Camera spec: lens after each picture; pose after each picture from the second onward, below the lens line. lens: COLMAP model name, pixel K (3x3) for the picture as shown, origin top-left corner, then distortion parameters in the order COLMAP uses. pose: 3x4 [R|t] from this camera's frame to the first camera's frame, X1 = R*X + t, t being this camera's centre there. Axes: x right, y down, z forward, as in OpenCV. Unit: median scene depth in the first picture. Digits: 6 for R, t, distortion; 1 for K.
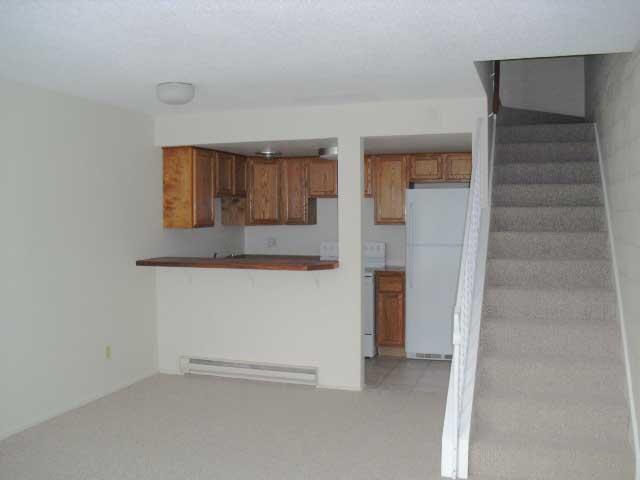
lens RADIAL K [[629.0, 0, 320.0], [0, 629.0, 240.0], [0, 0, 1]] dist [-0.230016, 0.200639]
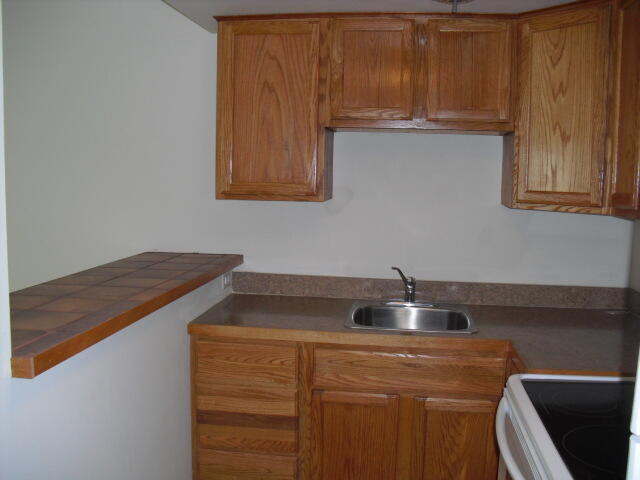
lens RADIAL K [[629.0, 0, 320.0], [0, 629.0, 240.0], [0, 0, 1]] dist [-0.230016, 0.200639]
pose [[0.196770, 0.107522, -0.974536, 0.234987], [-0.055955, 0.993580, 0.098326, -0.037625], [0.978852, 0.035183, 0.201523, 0.923133]]
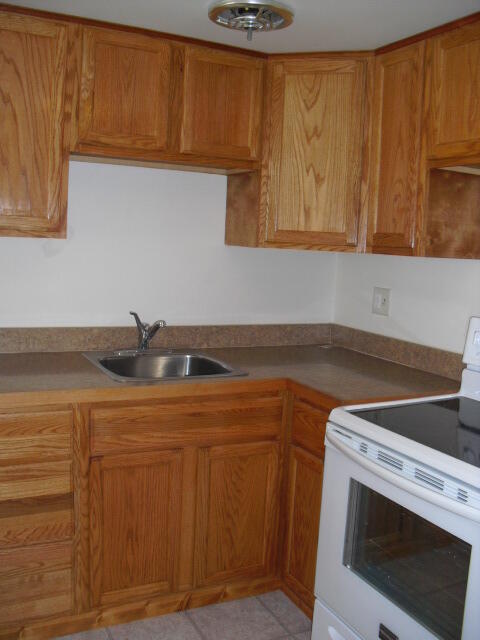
lens RADIAL K [[629.0, 0, 240.0], [0, 629.0, 320.0], [0, 0, 1]] dist [-0.230016, 0.200639]
pose [[0.718609, 0.124902, -0.684106, 0.143051], [-0.077005, 0.991980, 0.100224, -0.019164], [0.691138, -0.019342, 0.722464, 0.823422]]
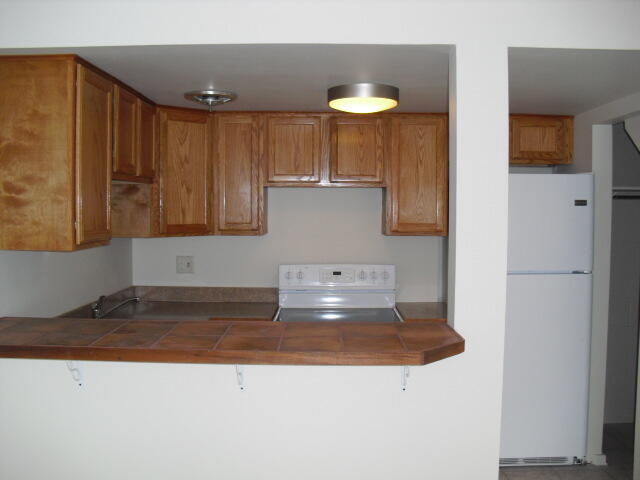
lens RADIAL K [[629.0, 0, 320.0], [0, 629.0, 240.0], [0, 0, 1]] dist [-0.230016, 0.200639]
pose [[0.947494, -0.006705, 0.319703, -0.169067], [0.004614, 0.999963, 0.007297, -0.026834], [-0.319740, -0.005439, 0.947490, 0.526618]]
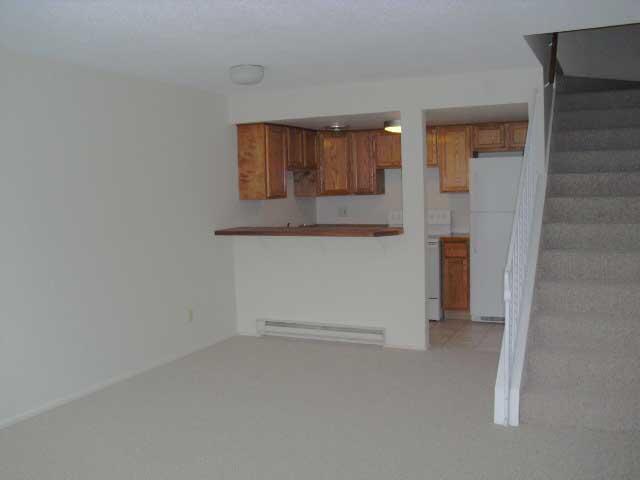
lens RADIAL K [[629.0, 0, 320.0], [0, 629.0, 240.0], [0, 0, 1]] dist [-0.230016, 0.200639]
pose [[0.992440, -0.012518, -0.122090, 0.016145], [0.017799, 0.998948, 0.042264, 0.006383], [0.121433, -0.044118, 0.991619, -0.055489]]
